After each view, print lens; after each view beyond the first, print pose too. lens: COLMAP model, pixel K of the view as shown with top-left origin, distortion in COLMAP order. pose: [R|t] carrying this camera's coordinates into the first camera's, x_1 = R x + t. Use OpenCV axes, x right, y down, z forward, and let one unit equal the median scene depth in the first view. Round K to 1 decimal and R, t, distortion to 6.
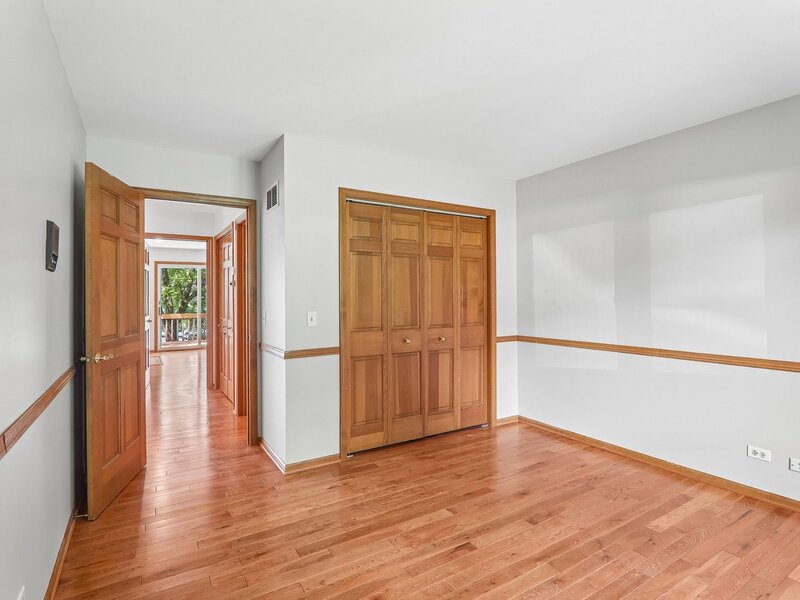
lens RADIAL K [[416.7, 0, 396.9], [0, 416.7, 297.3], [0, 0, 1]] dist [-0.014195, -0.000735]
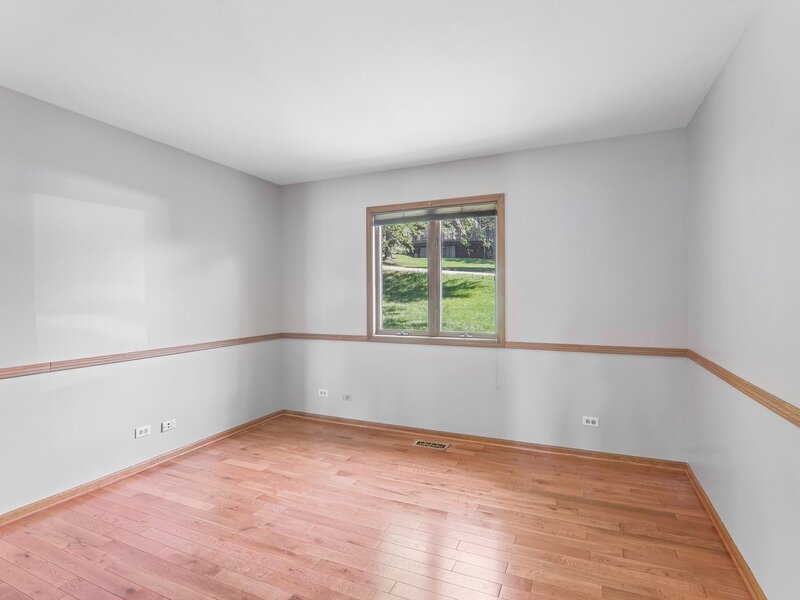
lens RADIAL K [[416.7, 0, 396.7], [0, 416.7, 303.2], [0, 0, 1]] dist [-0.014195, -0.000735]
pose [[-0.554089, -0.017261, 0.832278, -0.521351], [-0.002670, 0.999817, 0.018958, -0.012792], [-0.832453, 0.008282, -0.554034, 1.076242]]
